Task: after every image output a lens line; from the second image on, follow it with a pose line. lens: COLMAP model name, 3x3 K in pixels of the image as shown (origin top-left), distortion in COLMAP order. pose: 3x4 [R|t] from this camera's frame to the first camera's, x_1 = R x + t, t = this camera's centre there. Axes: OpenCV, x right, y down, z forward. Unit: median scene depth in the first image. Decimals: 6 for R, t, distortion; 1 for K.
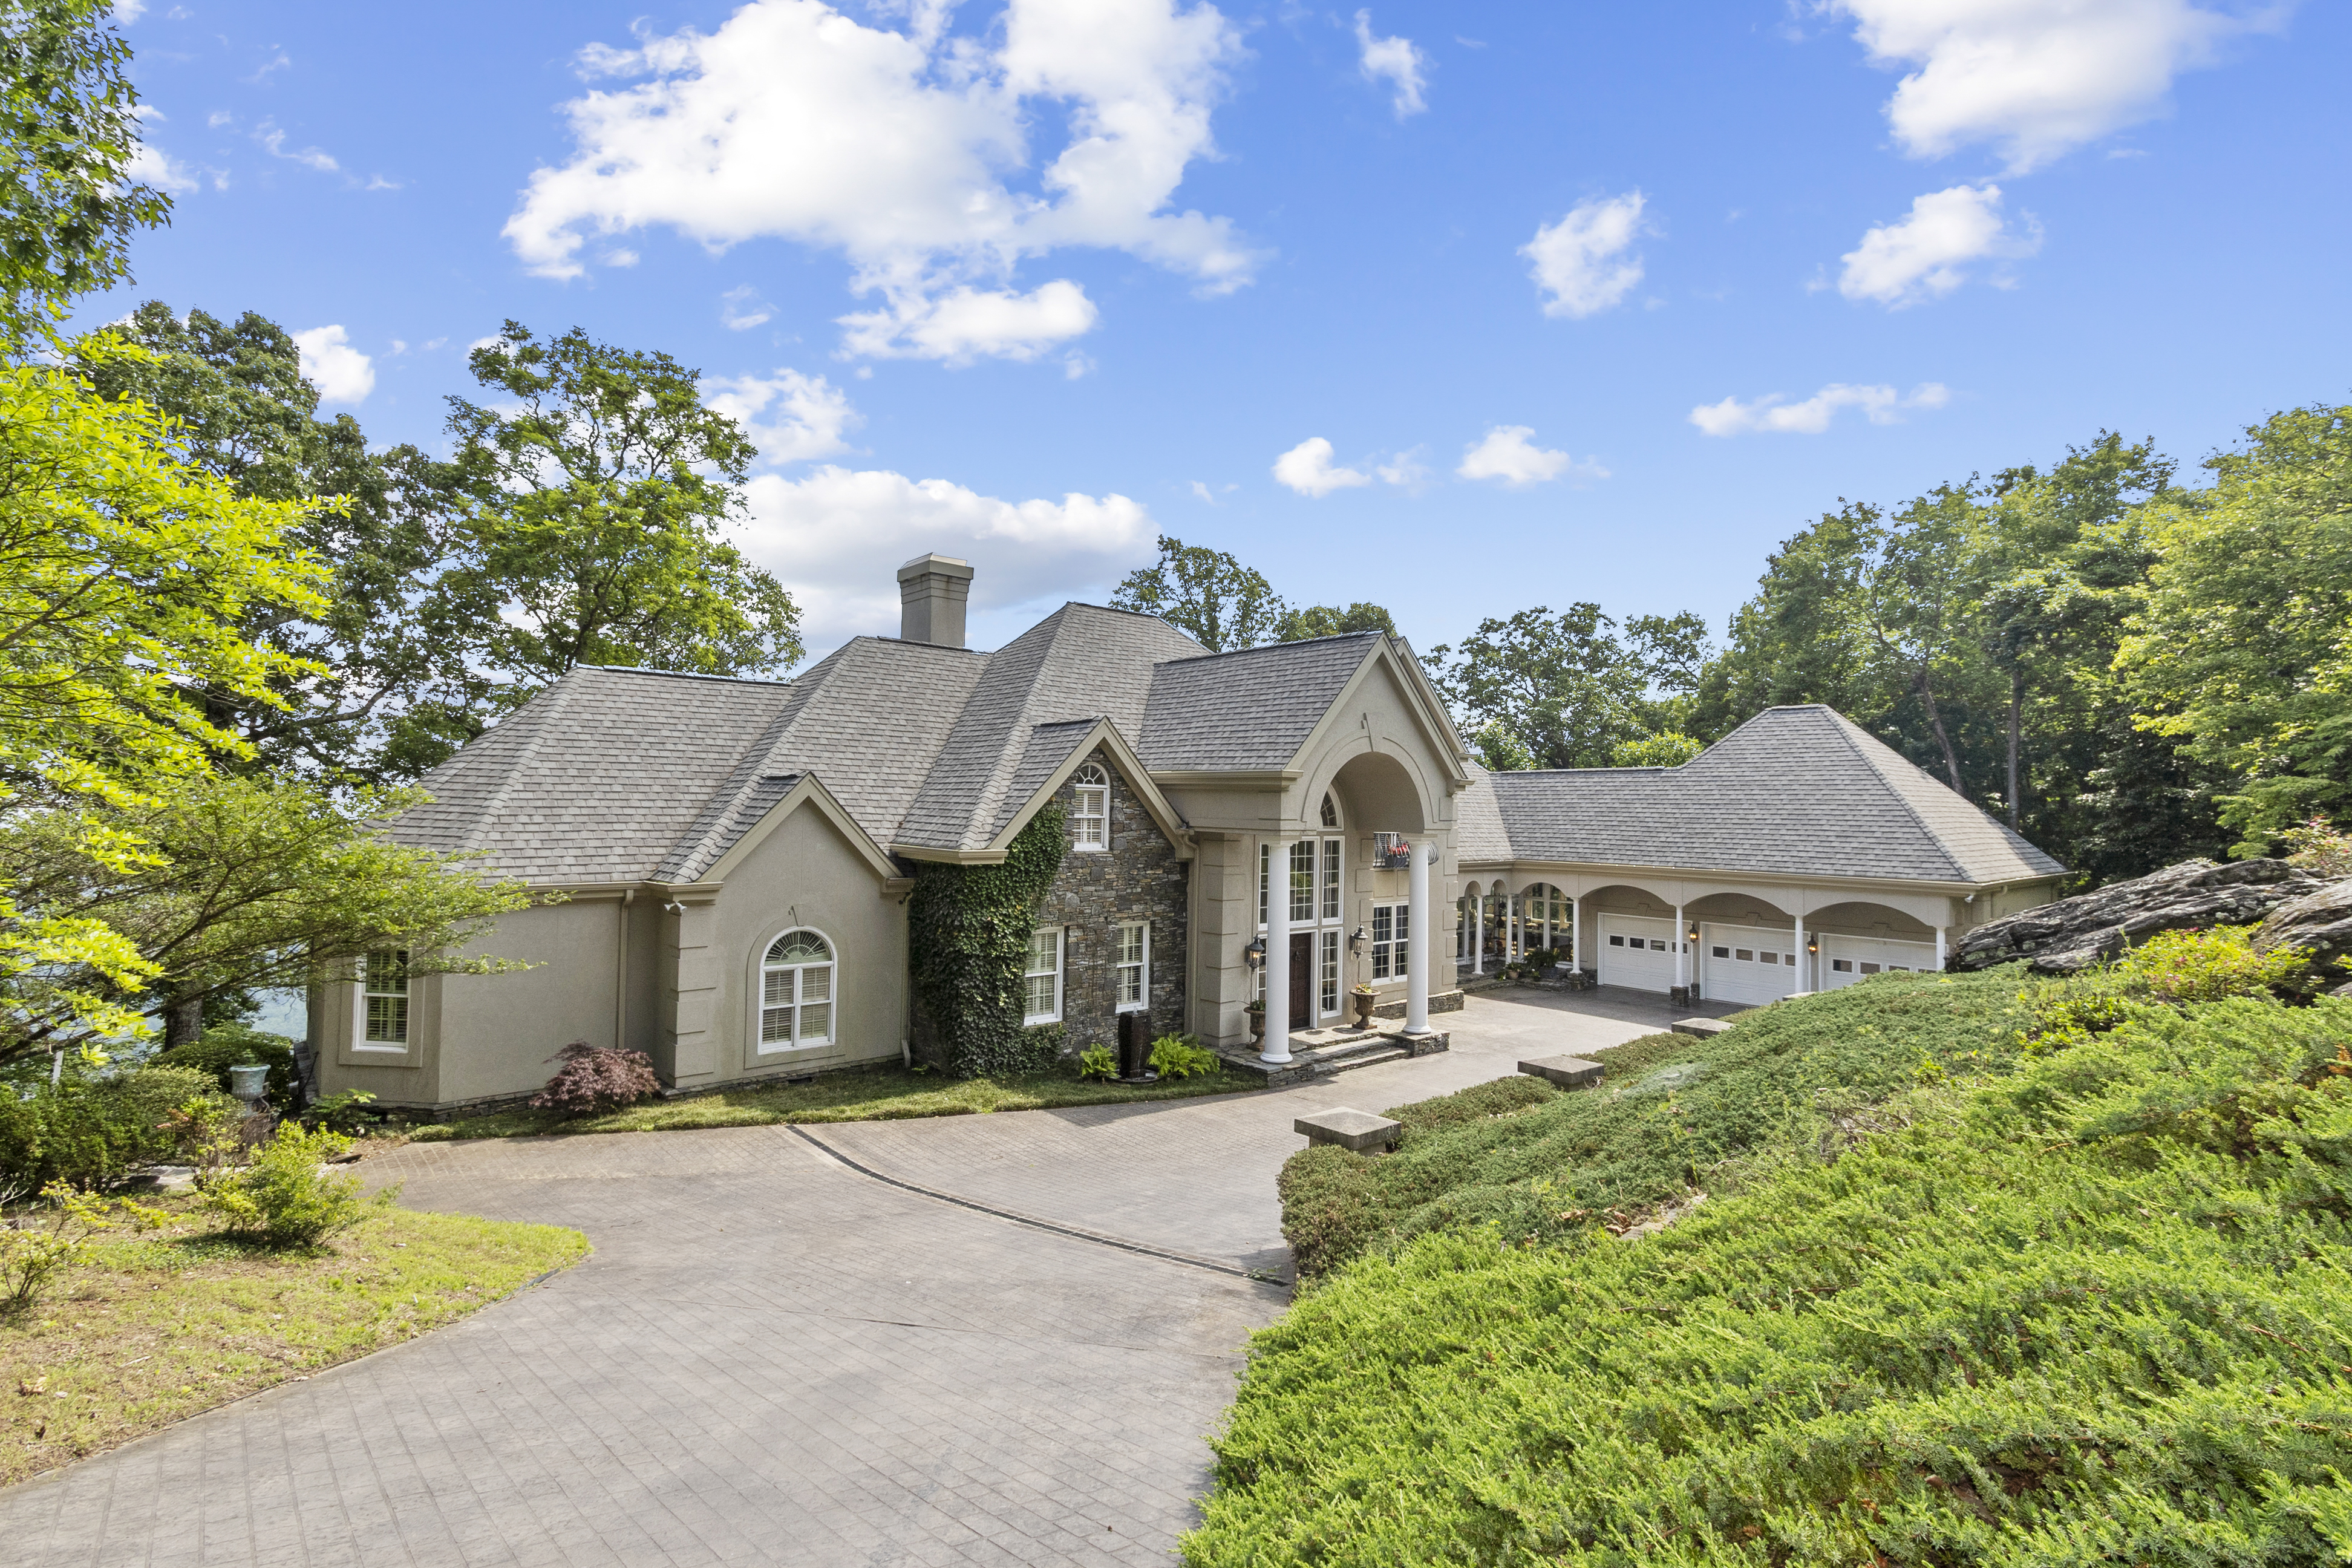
lens RADIAL K [[1110.4, 0, 1179.5], [0, 1110.4, 777.4], [0, 0, 1]] dist [-0.004054, -0.000534]
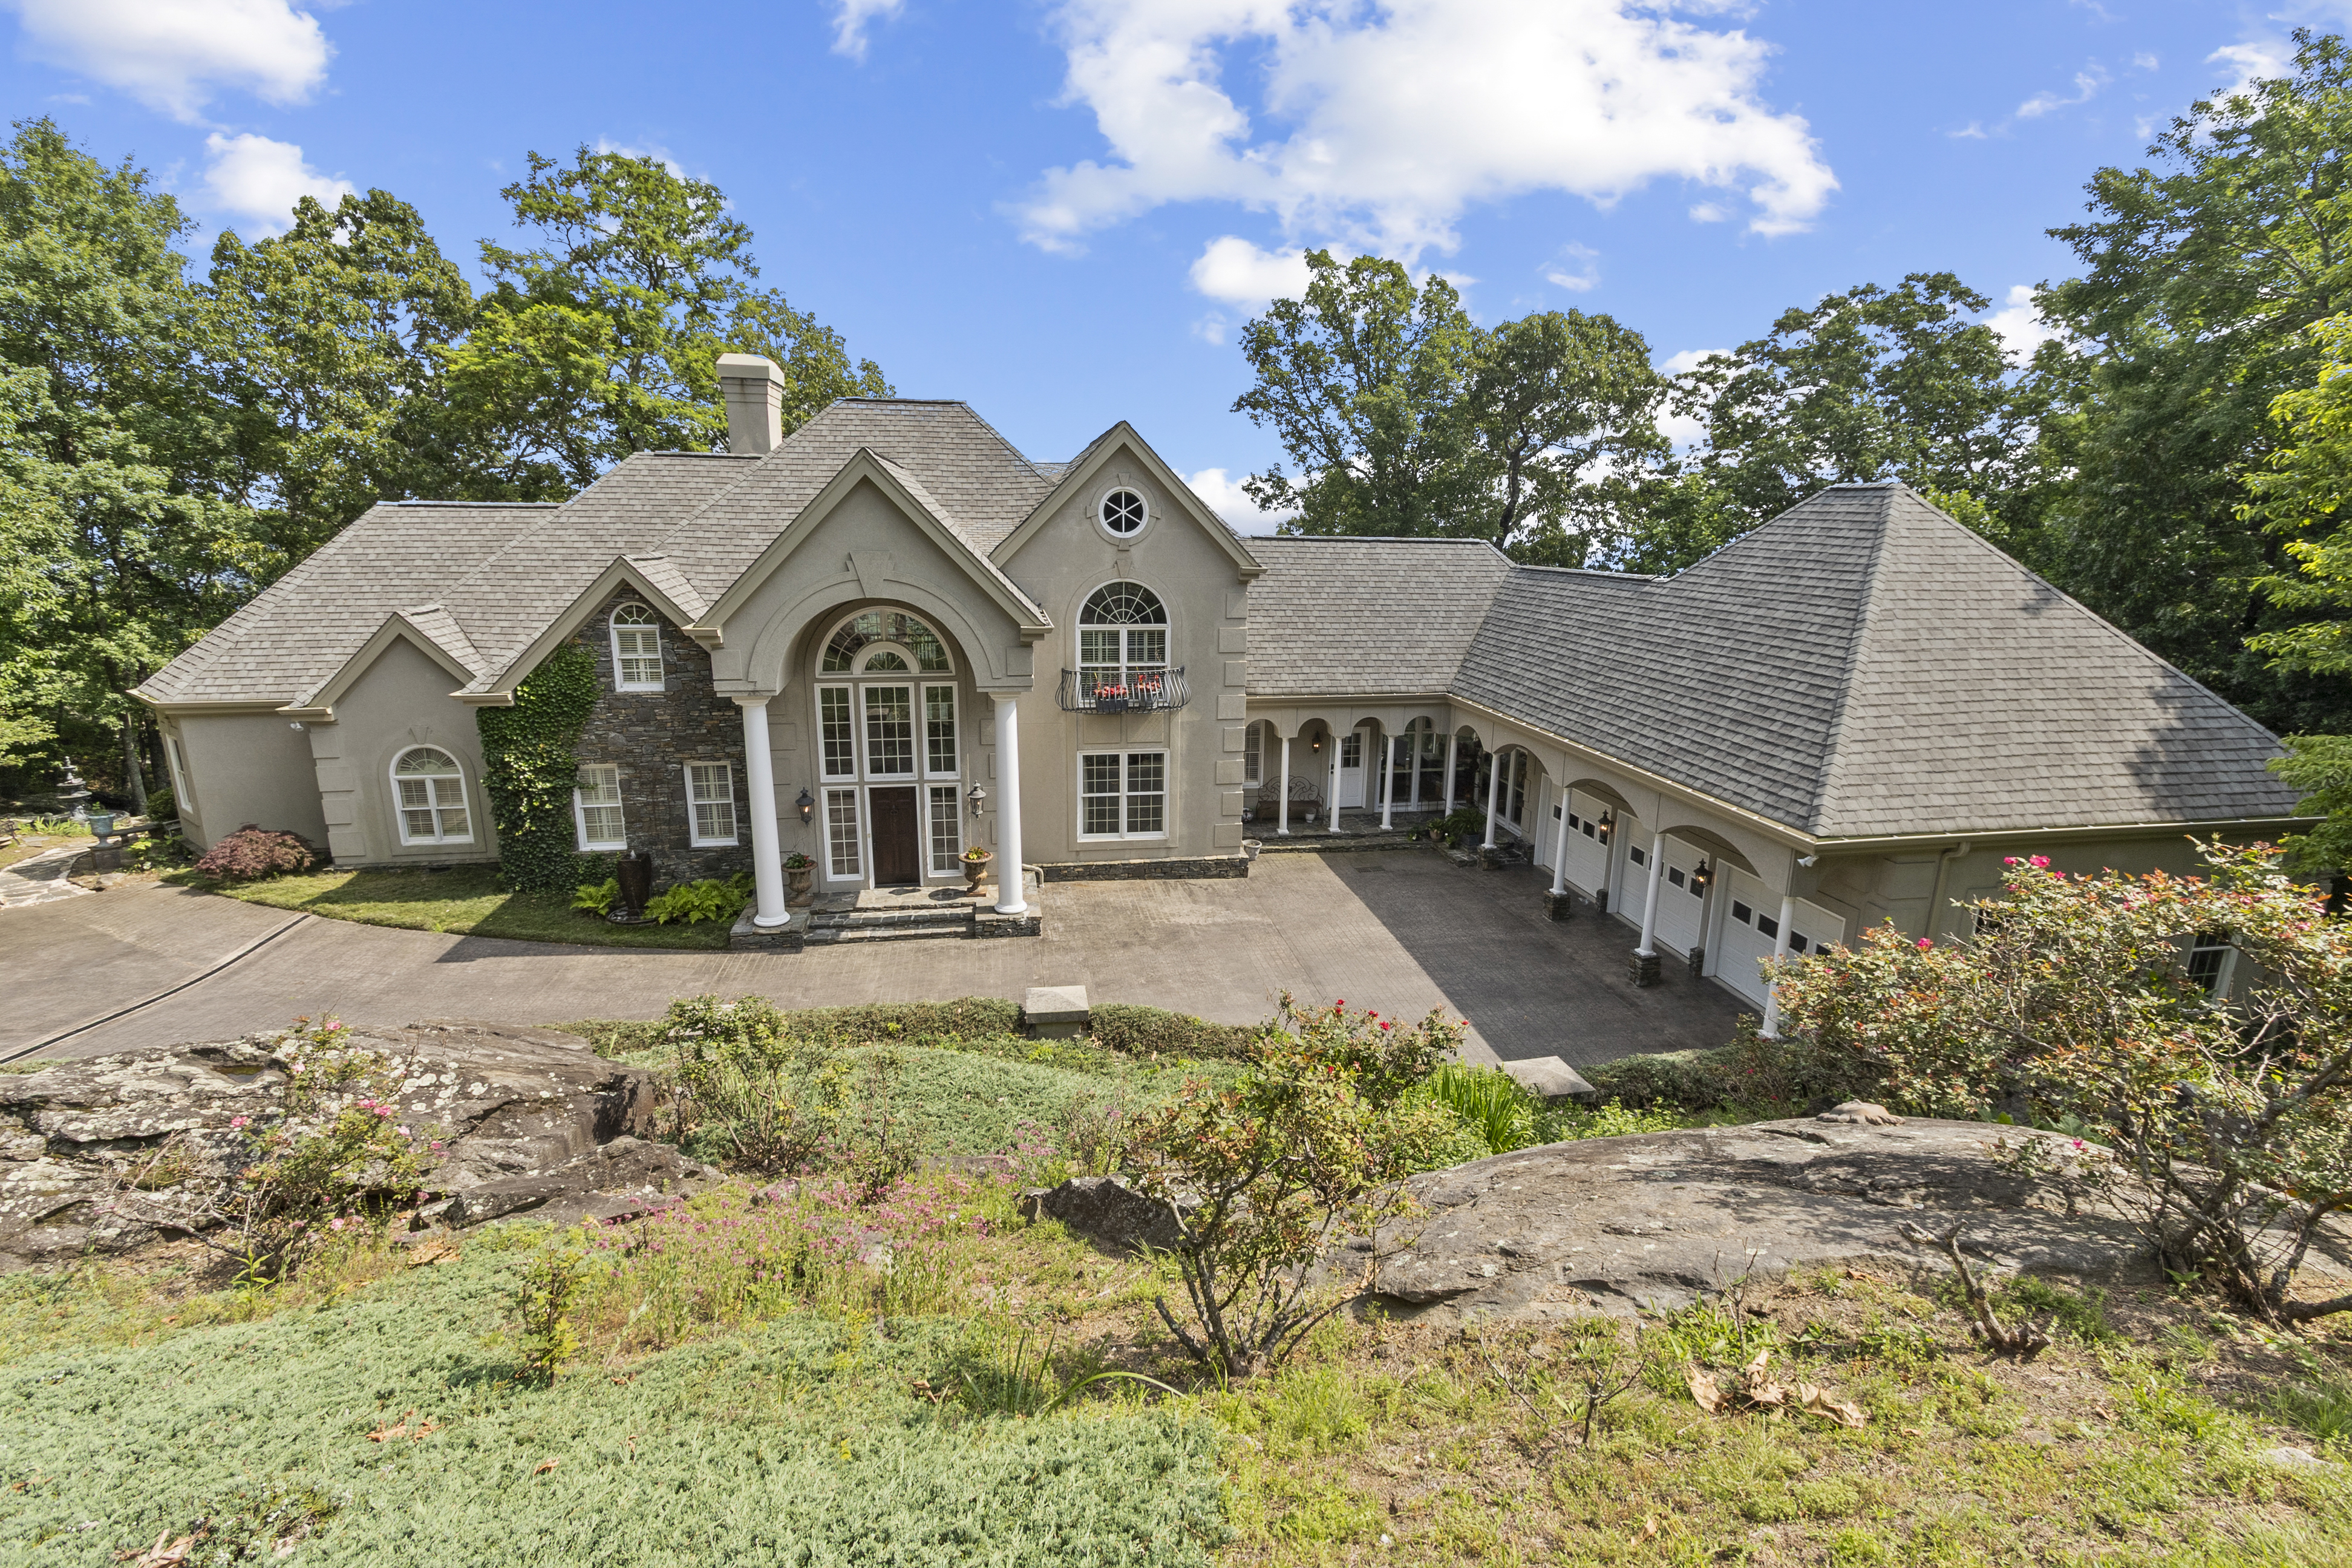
lens RADIAL K [[1110.4, 0, 1182.6], [0, 1110.4, 776.2], [0, 0, 1]] dist [-0.004054, -0.000534]
pose [[0.855542, 0.120750, -0.503456, 0.831642], [0.014562, 0.966425, 0.256536, -0.107447], [0.517529, -0.226809, 0.825059, 0.395558]]
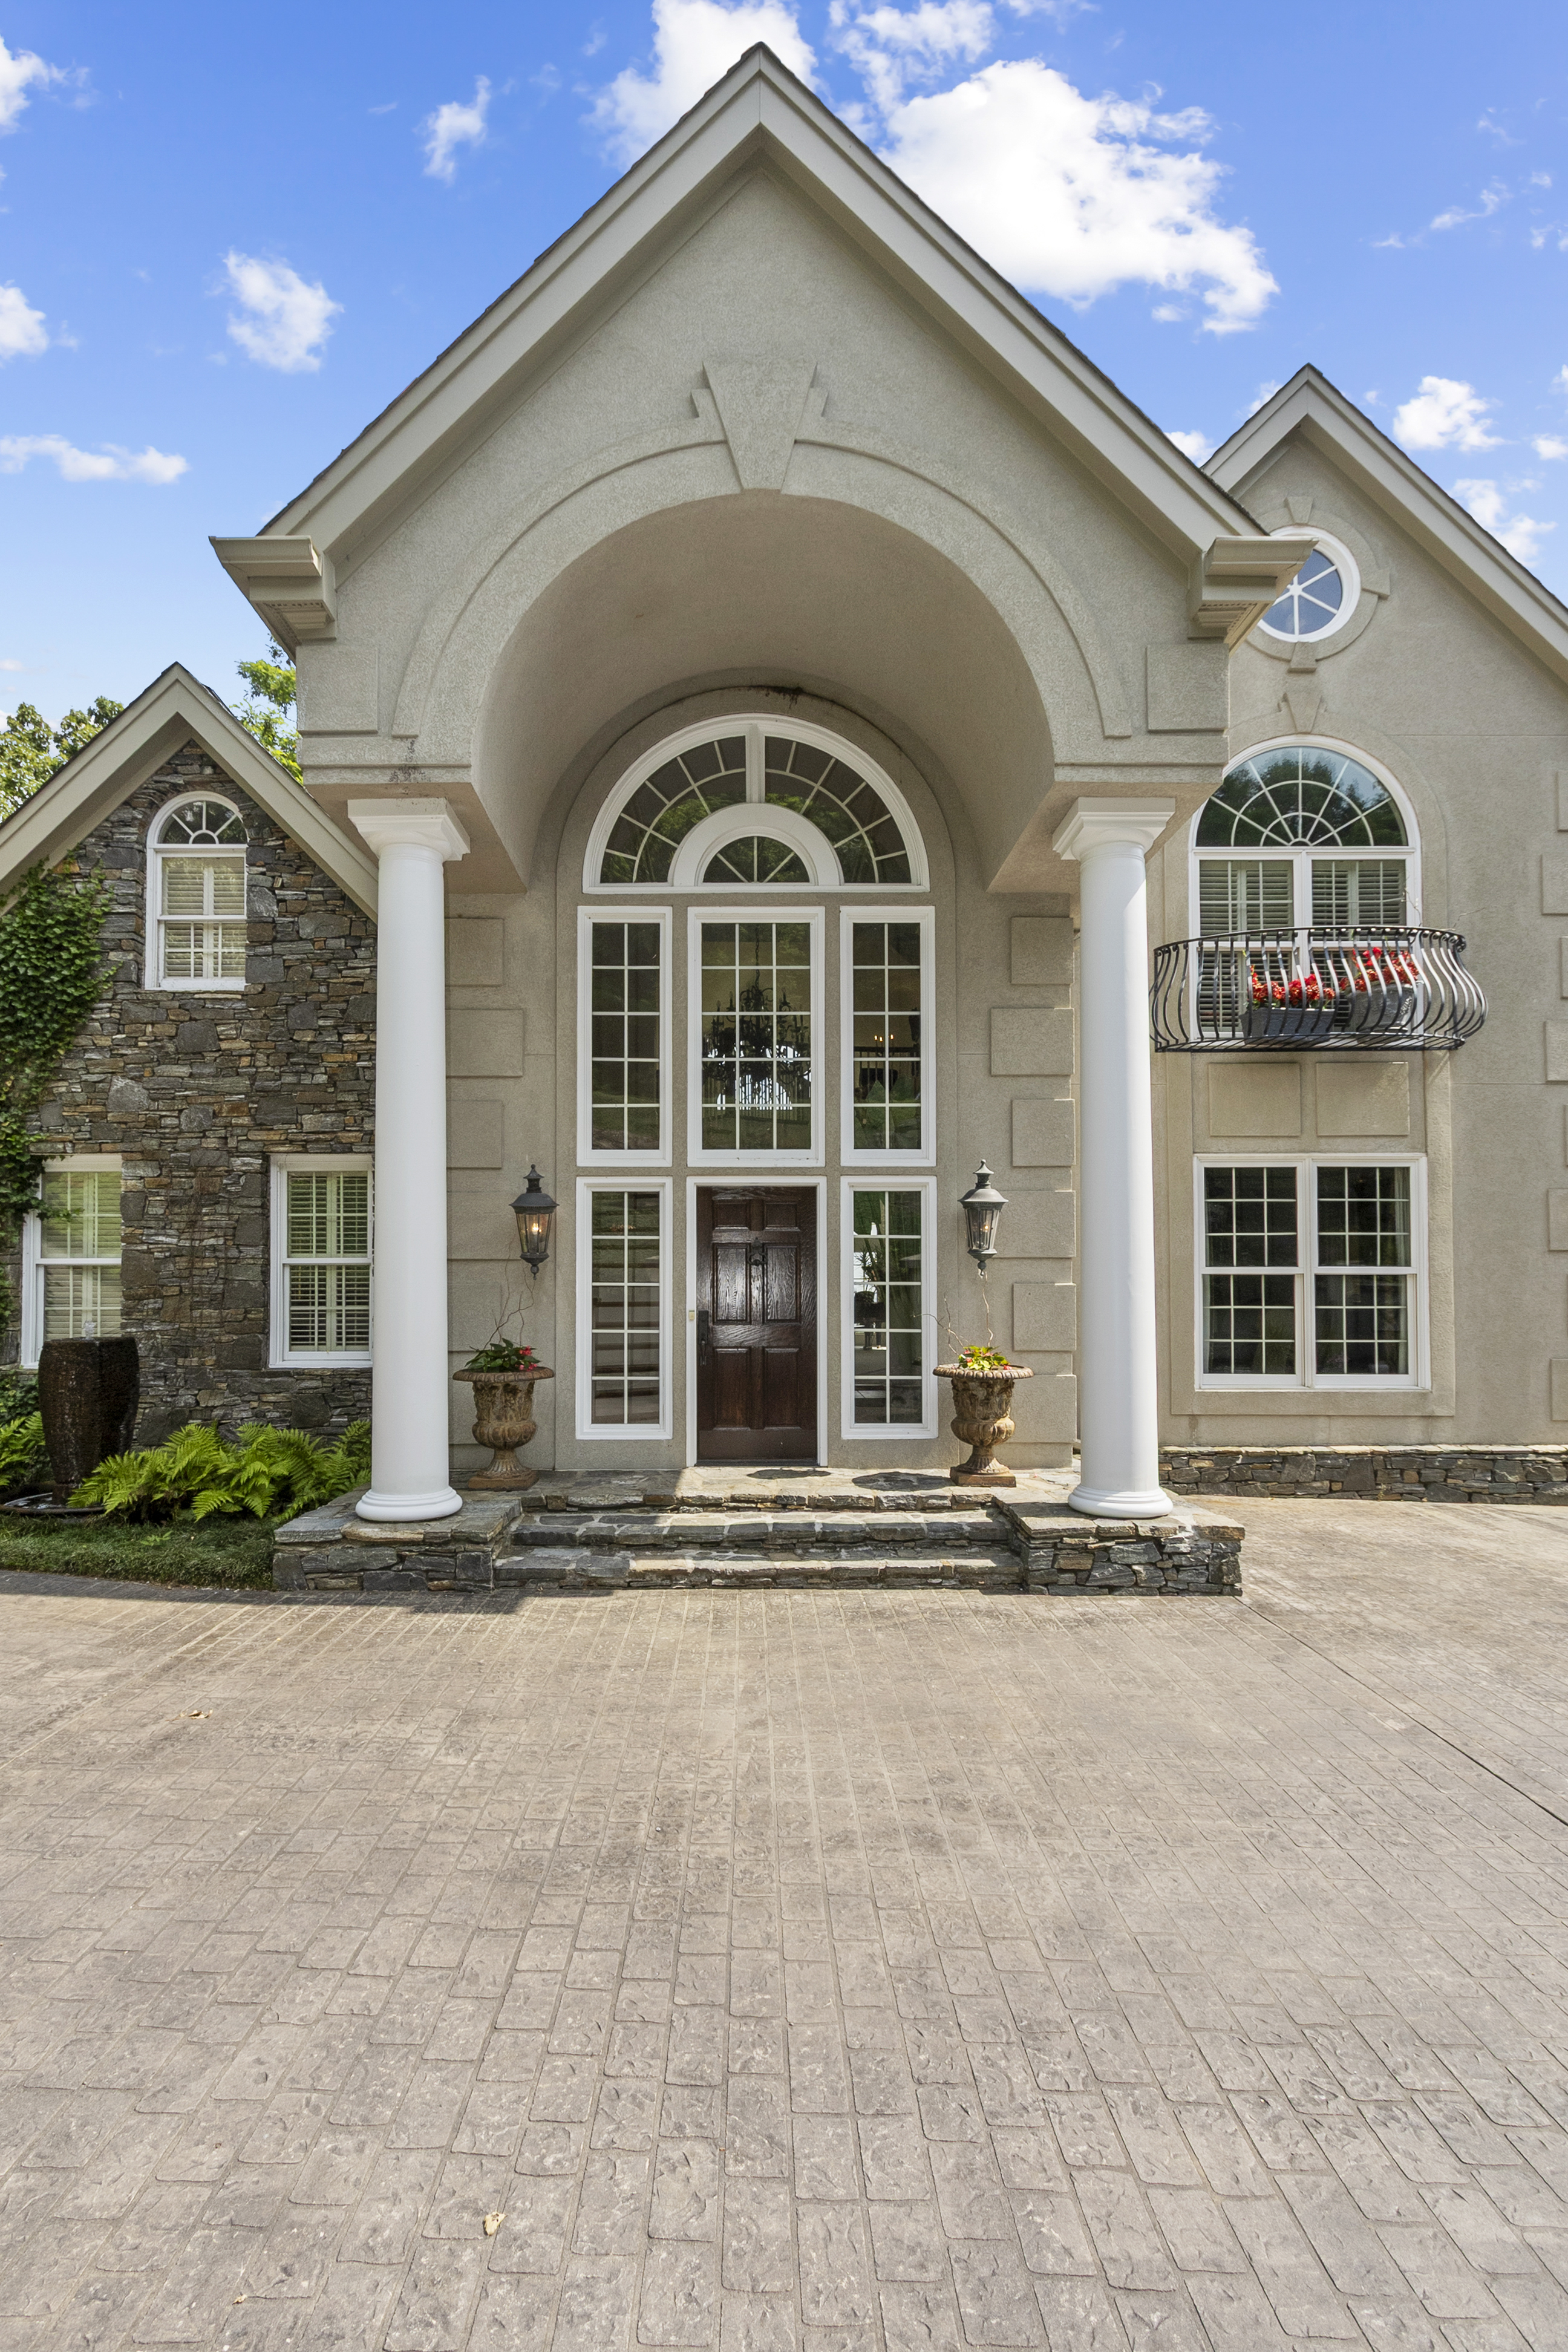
lens RADIAL K [[1110.4, 0, 736.1], [0, 1110.4, 1259.4], [0, 0, 1]] dist [-0.004054, -0.000534]
pose [[0.753364, -0.034737, -0.656686, 0.356343], [0.030863, 0.999371, -0.017457, 0.181725], [0.656879, -0.007115, 0.753962, 0.785888]]
